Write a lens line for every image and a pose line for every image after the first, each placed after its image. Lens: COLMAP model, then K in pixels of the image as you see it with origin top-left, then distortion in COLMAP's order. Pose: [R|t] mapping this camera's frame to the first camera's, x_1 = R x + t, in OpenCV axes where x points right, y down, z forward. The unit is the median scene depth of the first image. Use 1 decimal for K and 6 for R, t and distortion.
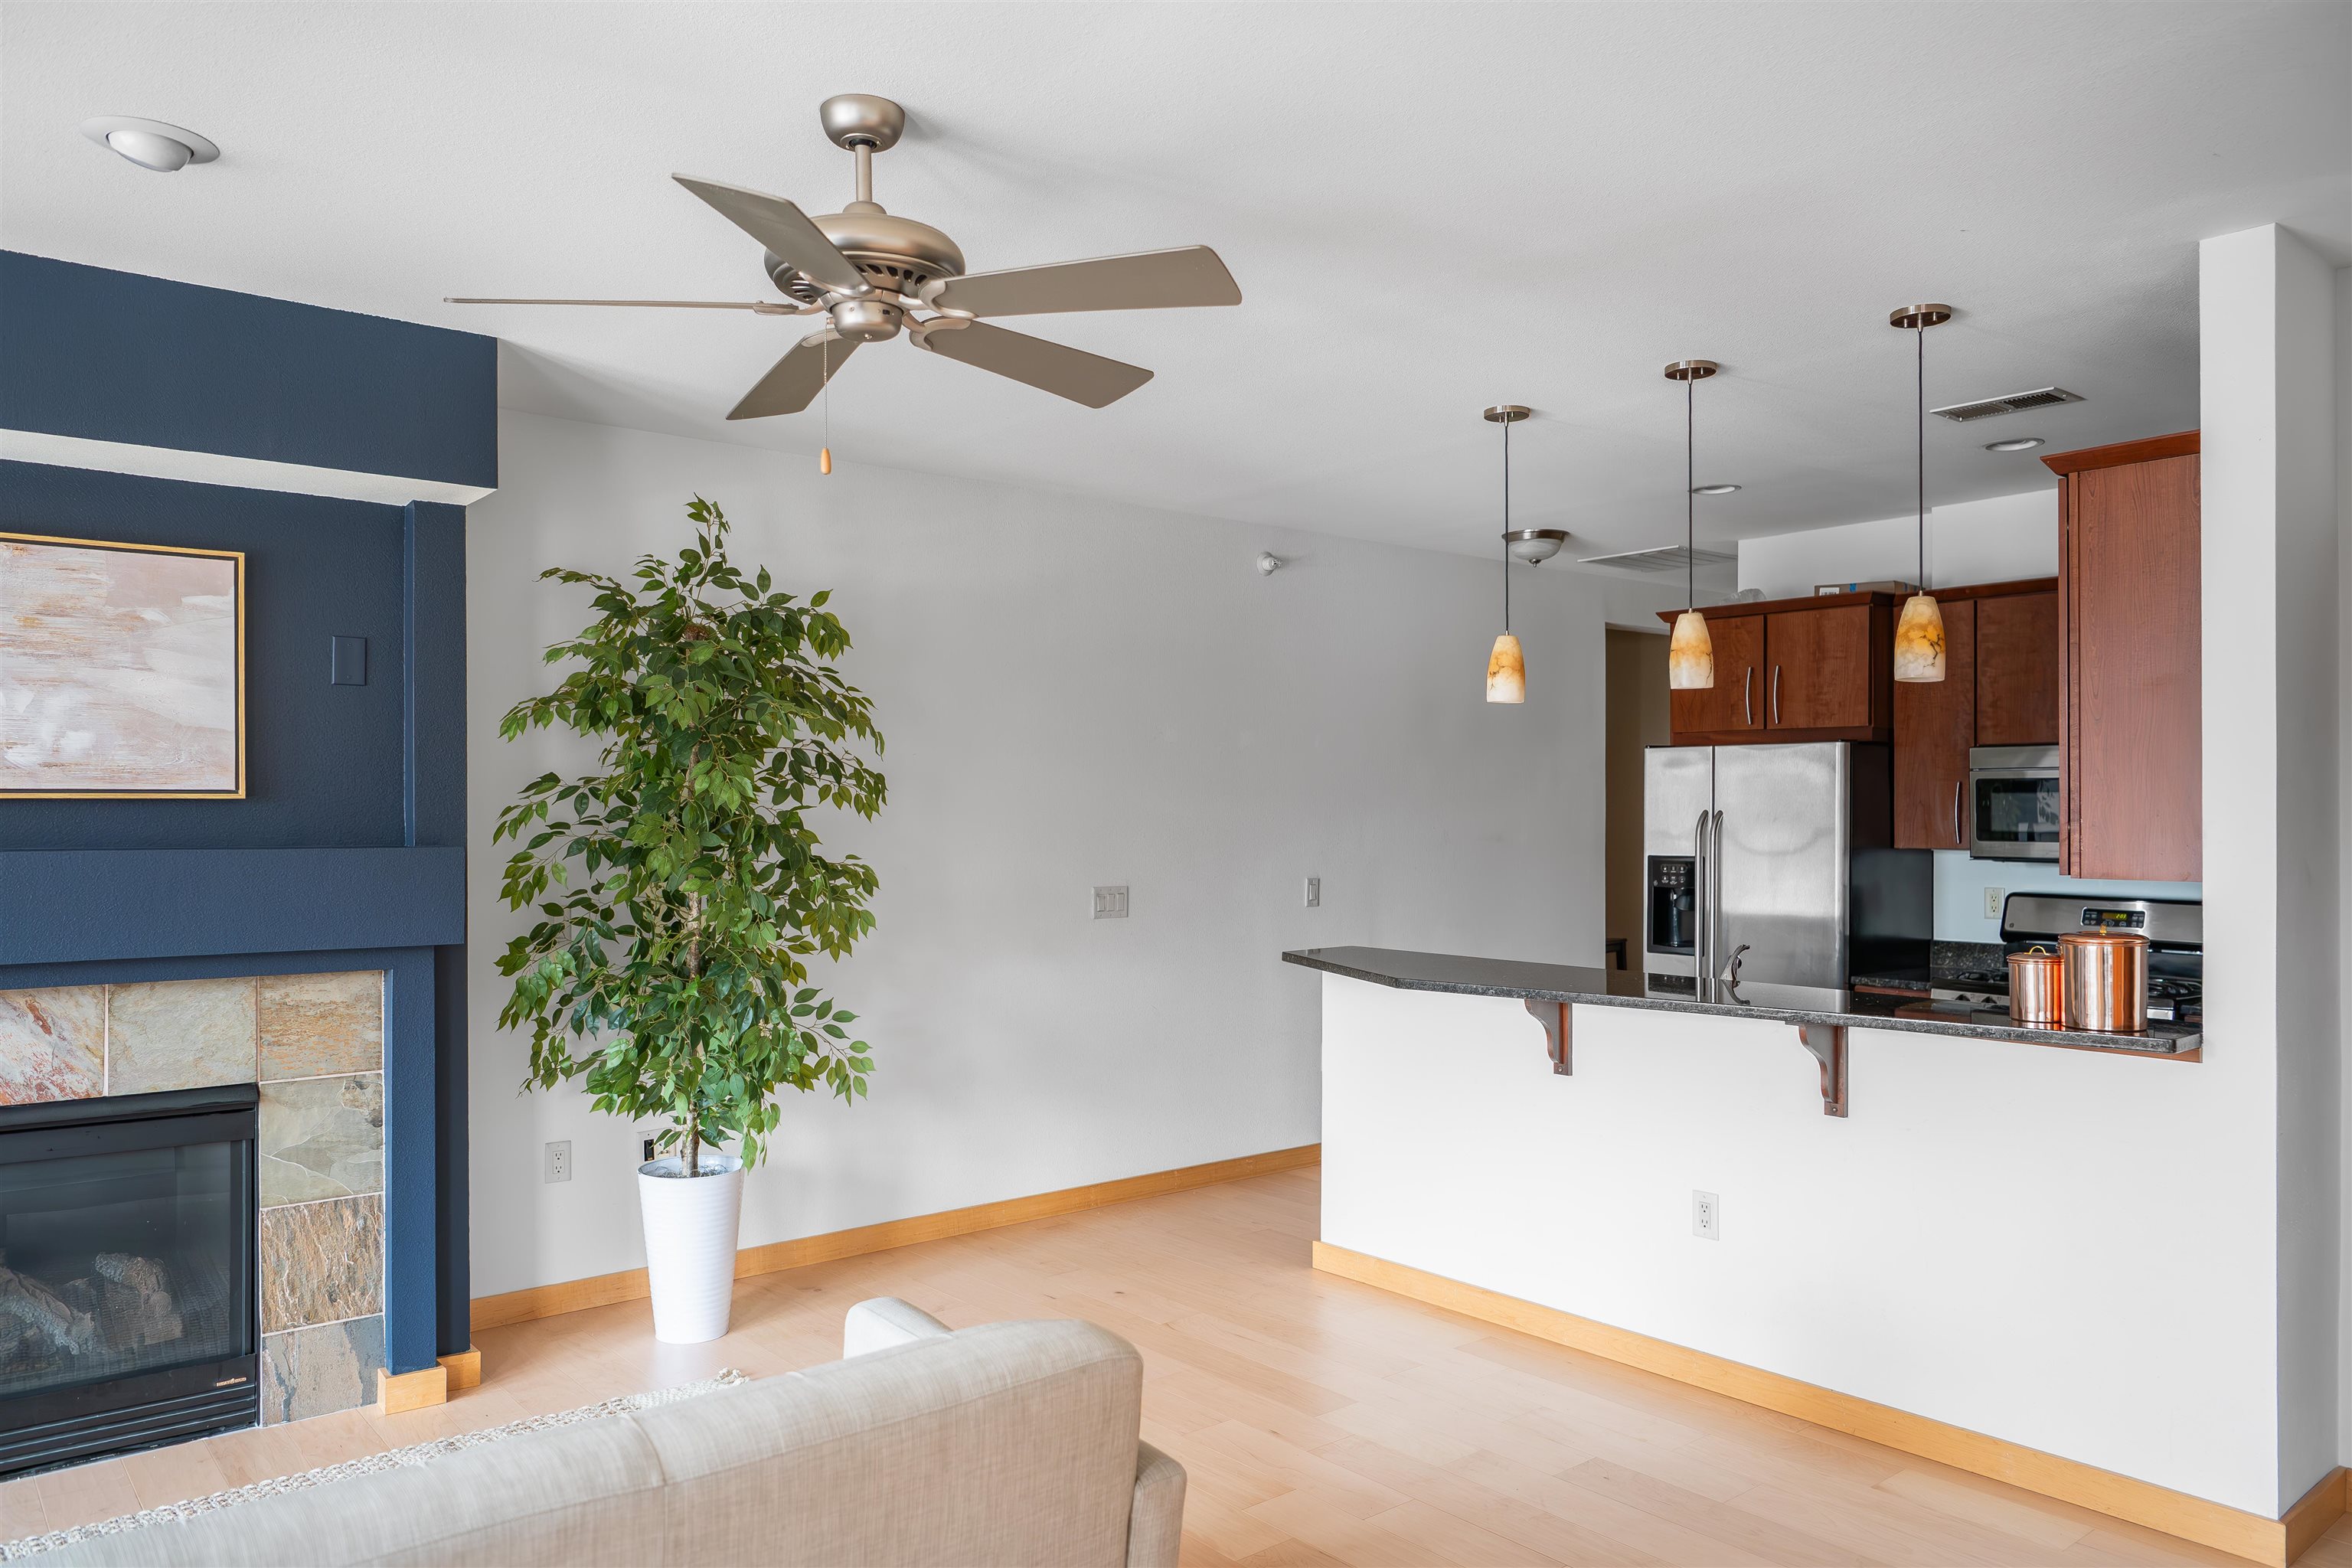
lens RADIAL K [[1588.2, 0, 1203.4], [0, 1588.2, 826.1], [0, 0, 1]] dist [0.000690, -0.004764]
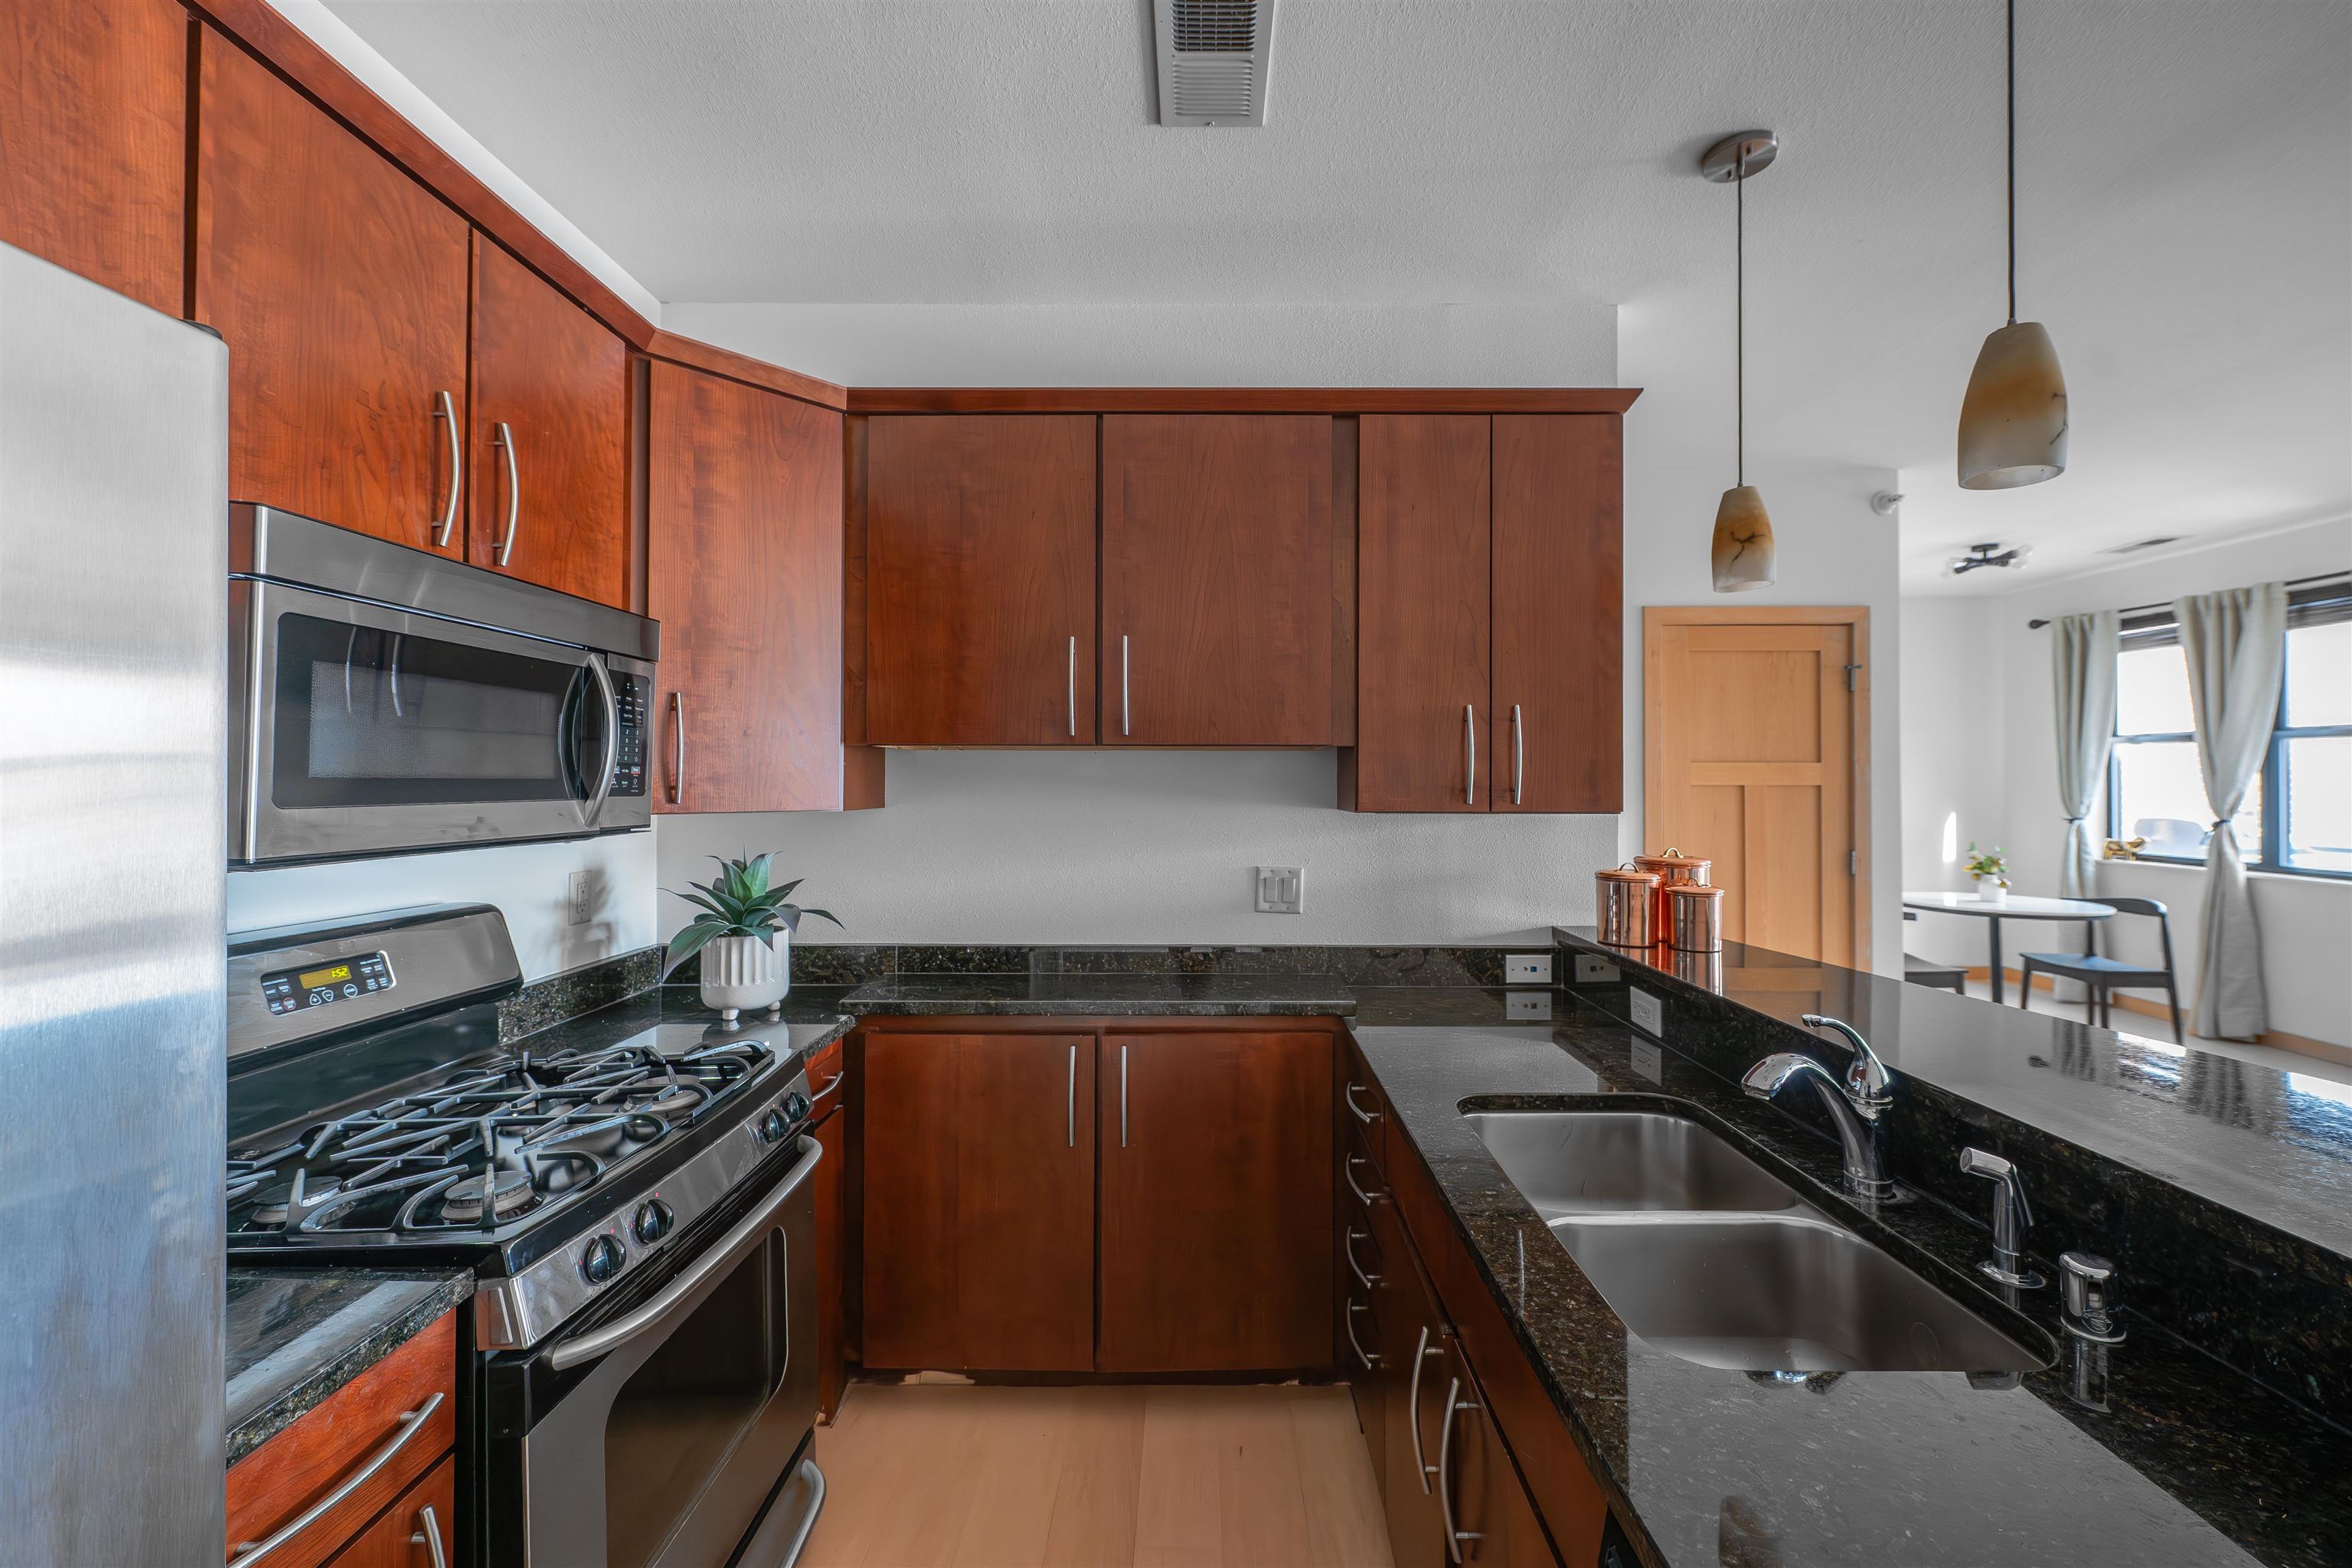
lens RADIAL K [[928.7, 0, 1194.7], [0, 928.7, 773.8], [0, 0, 1]] dist [0.001752, -0.000616]
pose [[-0.751480, 0.004646, 0.659740, 0.287321], [0.007417, 0.999972, 0.001406, 0.004118], [-0.659714, 0.005950, -0.751493, 1.289165]]
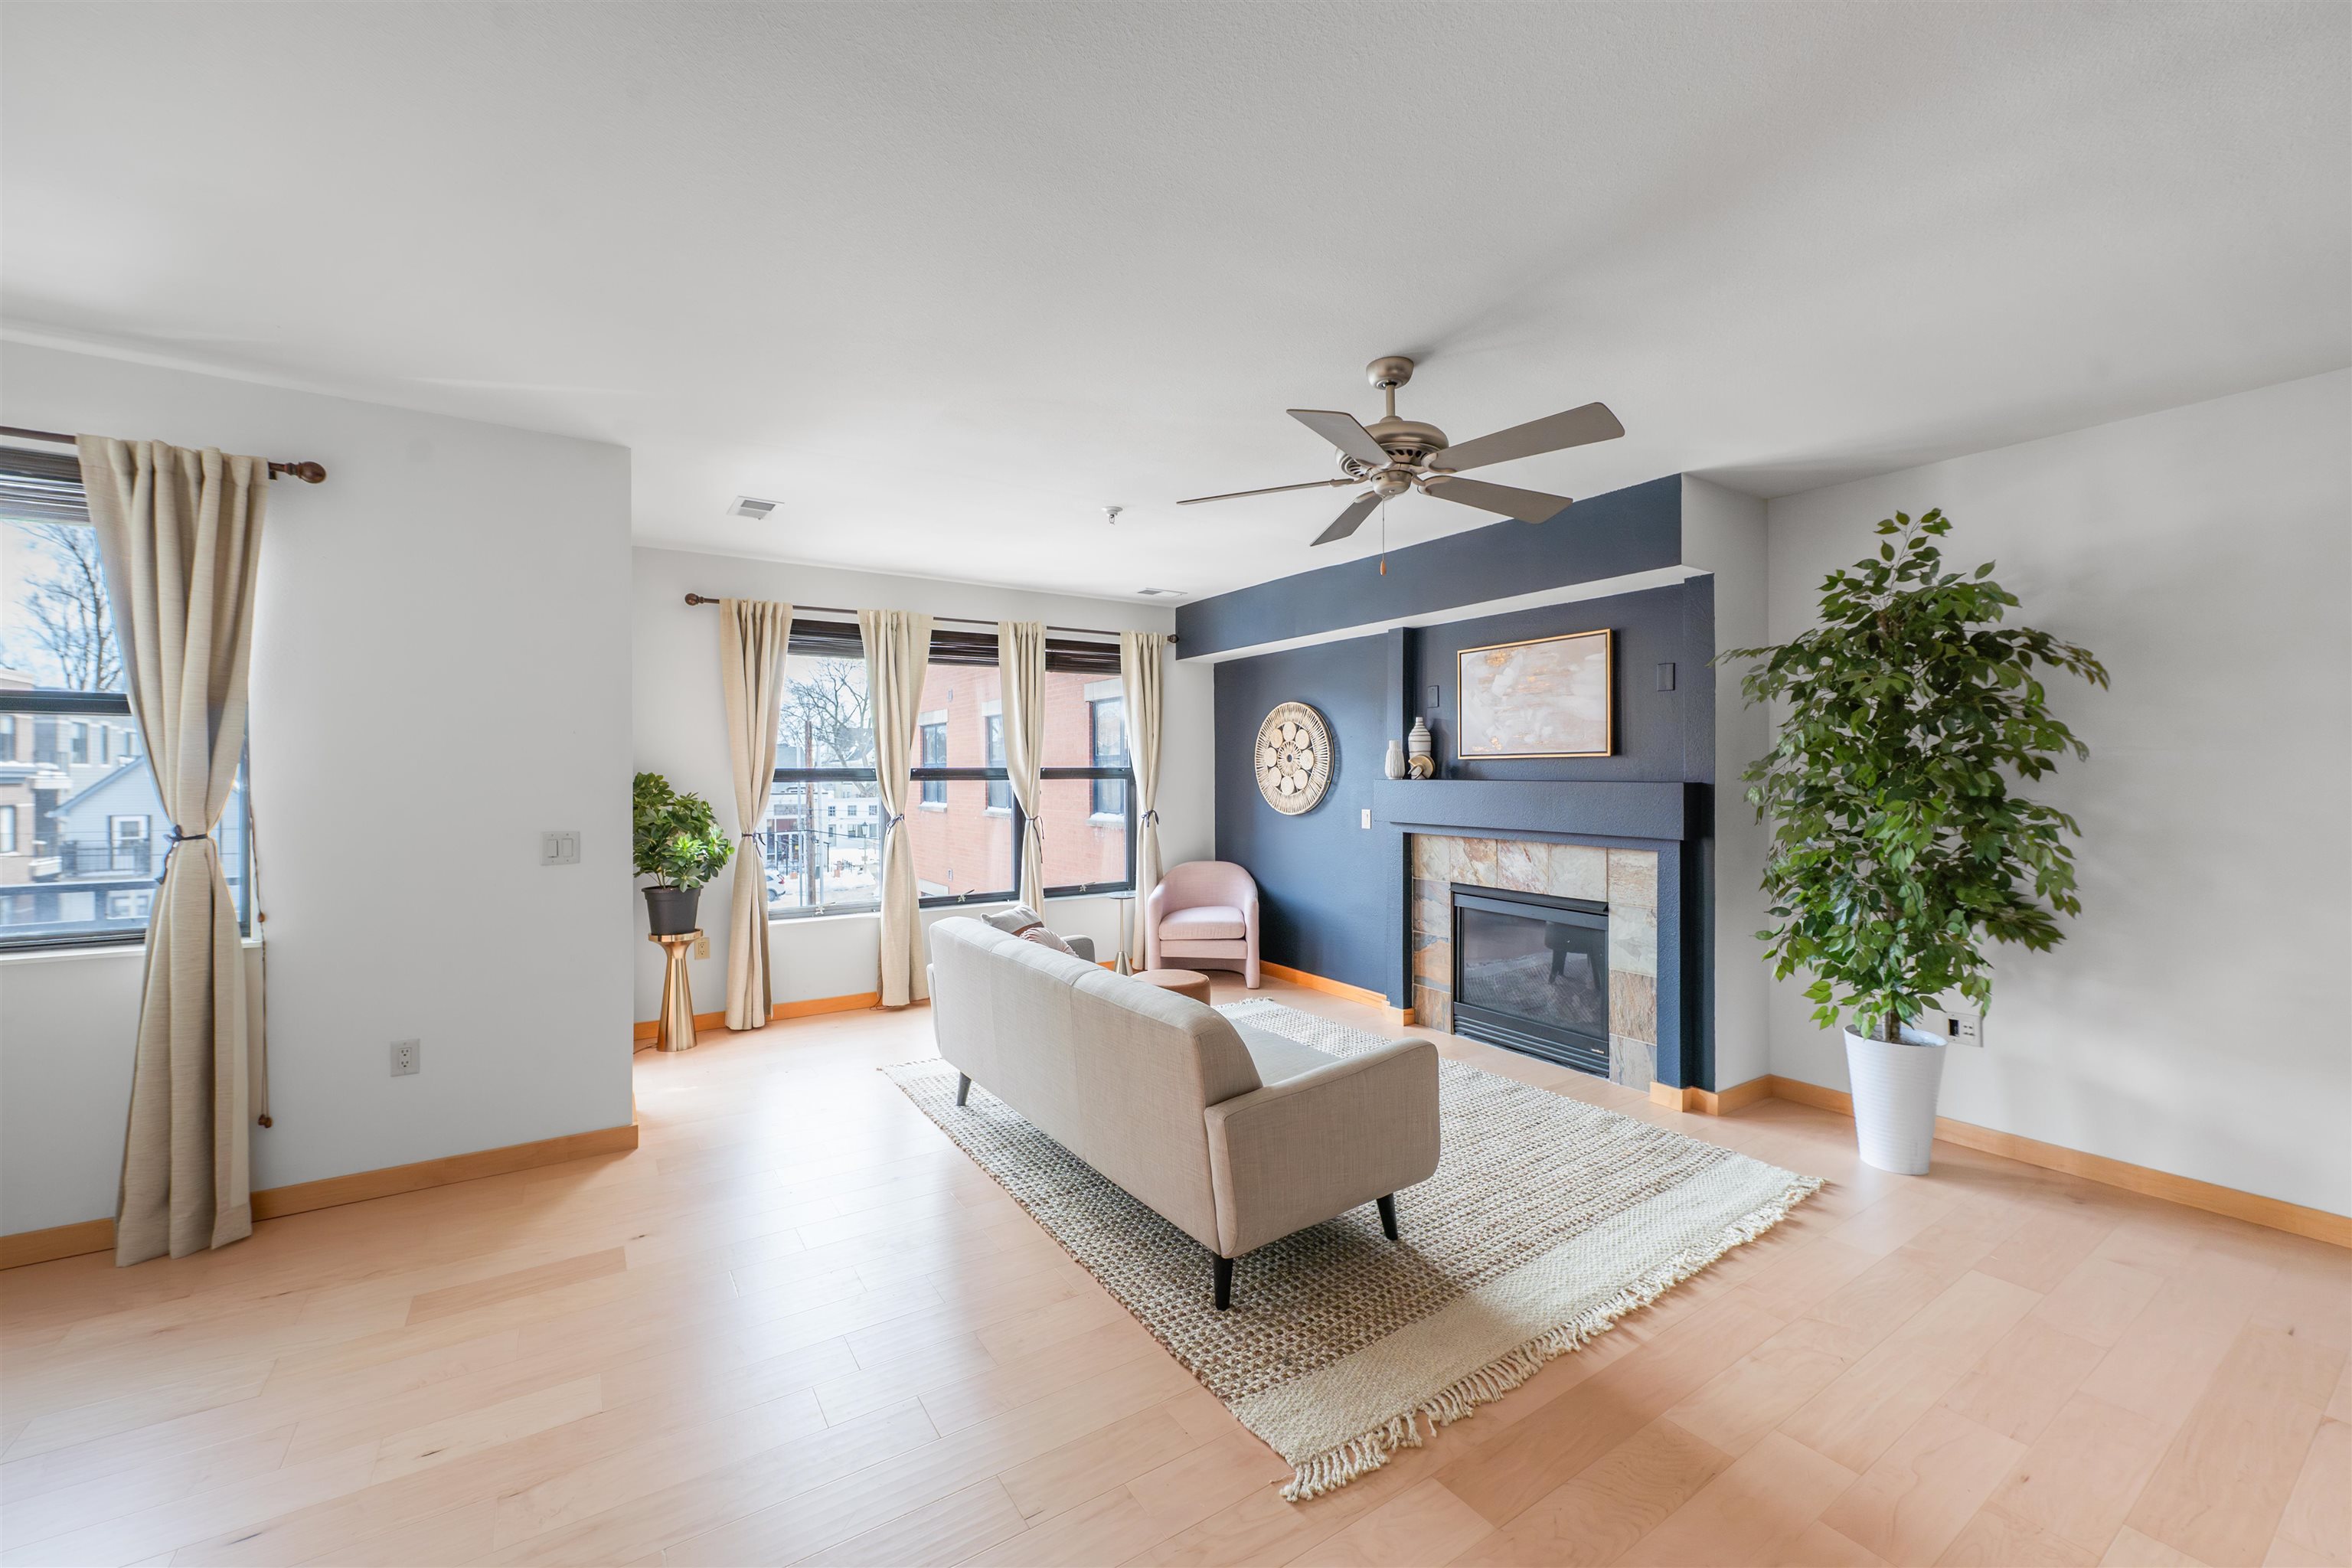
lens RADIAL K [[928.7, 0, 1177.2], [0, 928.7, 778.7], [0, 0, 1]] dist [0.001752, -0.000616]
pose [[-0.114665, 0.003809, -0.993397, 0.499336], [-0.009183, 0.999946, 0.004894, 0.008659], [0.993362, 0.009683, -0.114624, 0.512438]]
